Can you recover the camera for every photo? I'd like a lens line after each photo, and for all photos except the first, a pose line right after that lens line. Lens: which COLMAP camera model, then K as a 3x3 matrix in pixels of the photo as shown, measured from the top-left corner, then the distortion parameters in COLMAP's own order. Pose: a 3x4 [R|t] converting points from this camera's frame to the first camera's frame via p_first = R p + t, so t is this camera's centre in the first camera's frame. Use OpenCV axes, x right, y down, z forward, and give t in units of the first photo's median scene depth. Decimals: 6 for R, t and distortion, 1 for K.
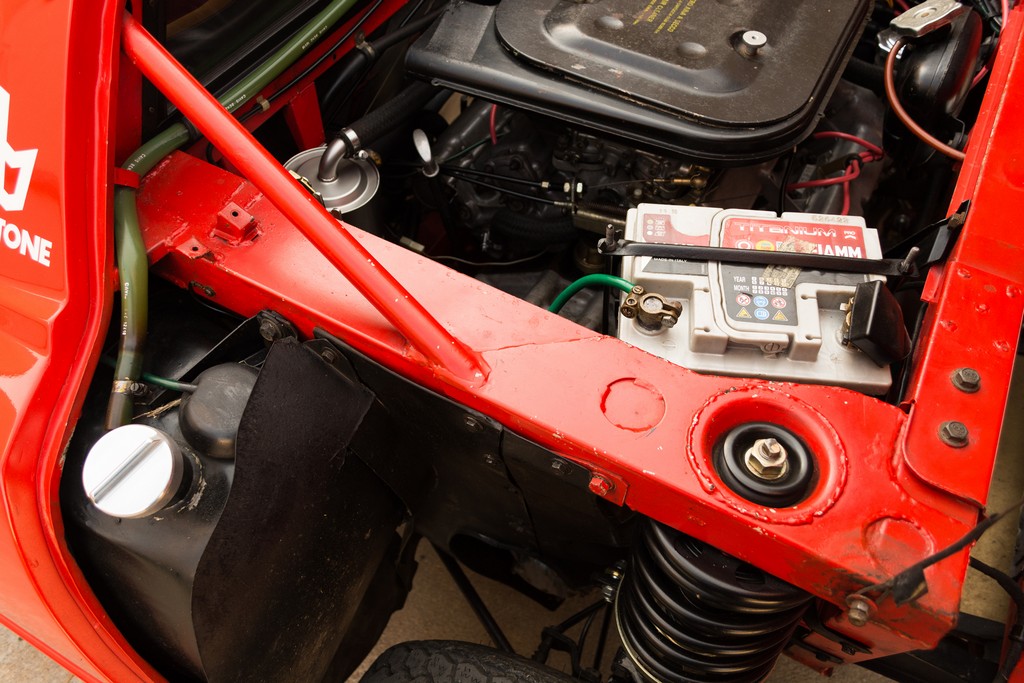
lens RADIAL K [[772.3, 0, 512.0], [0, 772.3, 341.5], [0, 0, 1]] dist [-0.007346, -0.003932]
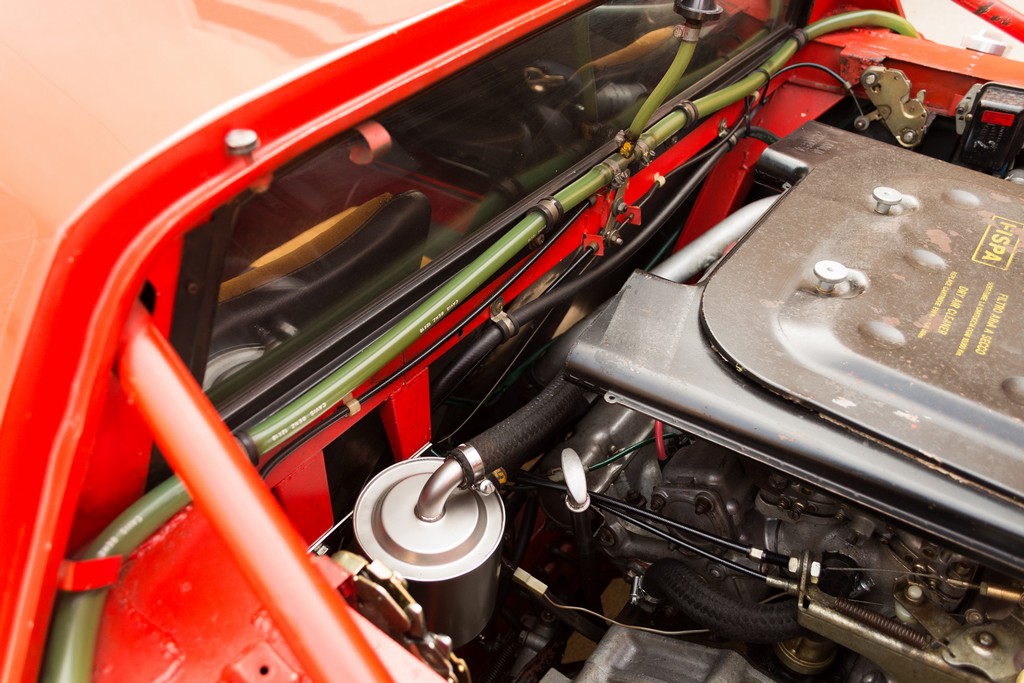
lens RADIAL K [[772.3, 0, 512.0], [0, 772.3, 341.5], [0, 0, 1]] dist [-0.007346, -0.003932]
pose [[0.990875, 0.087839, -0.102226, -0.115773], [-0.109331, 0.967382, -0.228514, -0.215802], [0.078820, 0.237605, 0.968159, 0.332532]]
